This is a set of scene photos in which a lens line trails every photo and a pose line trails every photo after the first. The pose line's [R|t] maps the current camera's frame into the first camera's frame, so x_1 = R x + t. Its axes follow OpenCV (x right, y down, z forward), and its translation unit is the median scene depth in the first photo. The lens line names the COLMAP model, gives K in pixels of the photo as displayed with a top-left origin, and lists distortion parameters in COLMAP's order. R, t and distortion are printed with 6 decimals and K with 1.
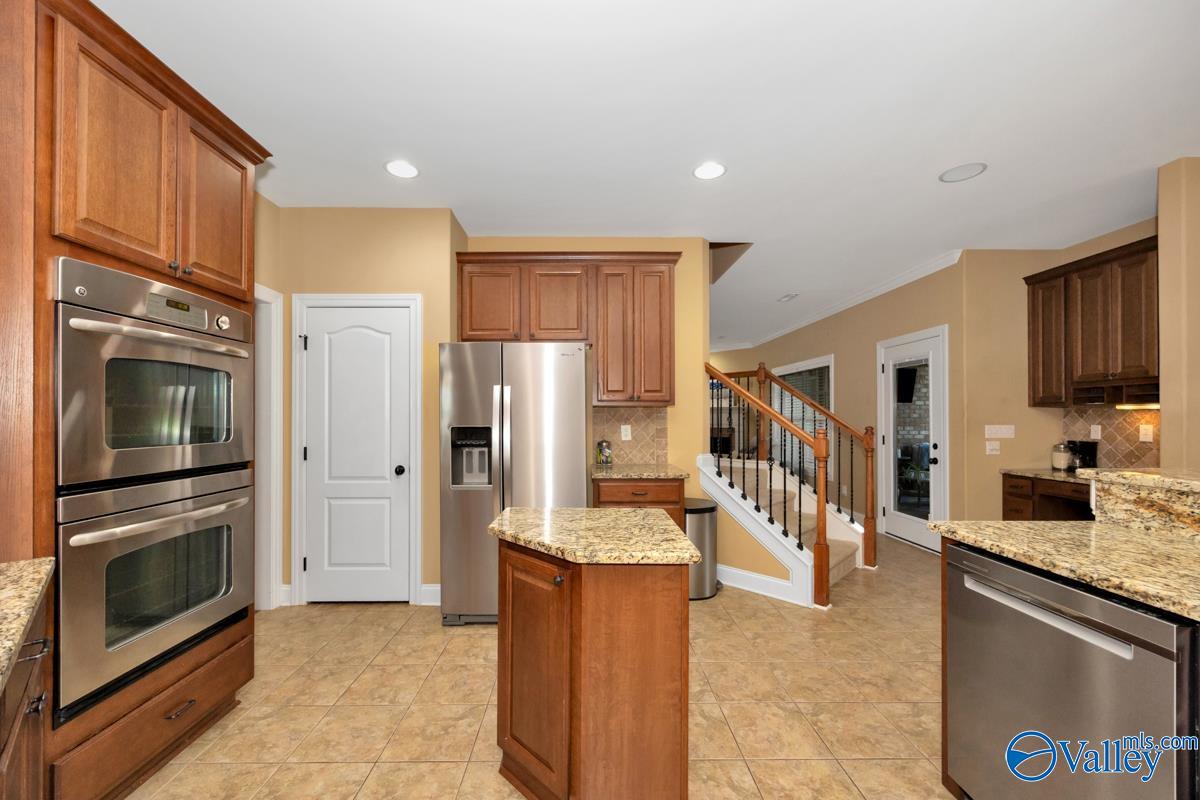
lens RADIAL K [[465.8, 0, 585.3], [0, 465.8, 415.9], [0, 0, 1]] dist [-0.006376, 0.000605]
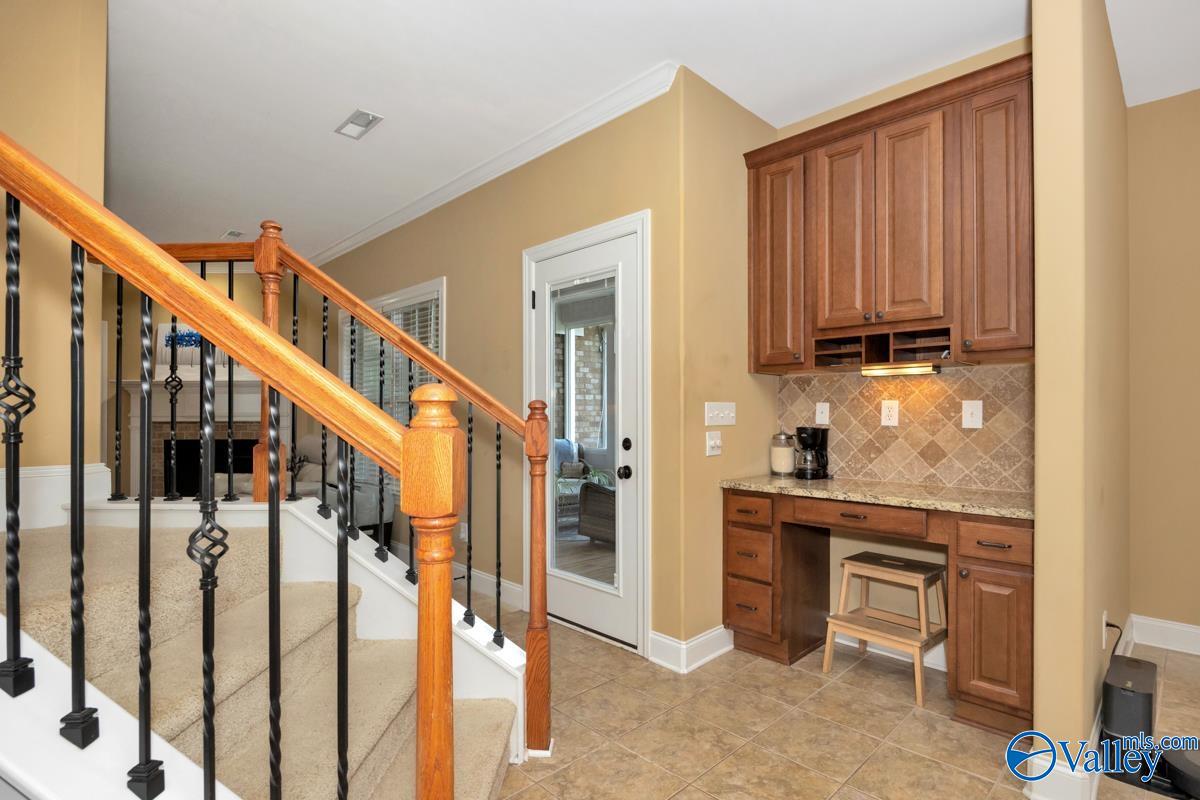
lens RADIAL K [[632.3, 0, 597.5], [0, 632.3, 408.6], [0, 0, 1]] dist [-0.000286, -0.000186]
pose [[0.737101, 0.002908, 0.675776, 0.273782], [-0.002908, 0.999995, -0.001131, 0.029281], [-0.675776, -0.001131, 0.737106, 0.550674]]
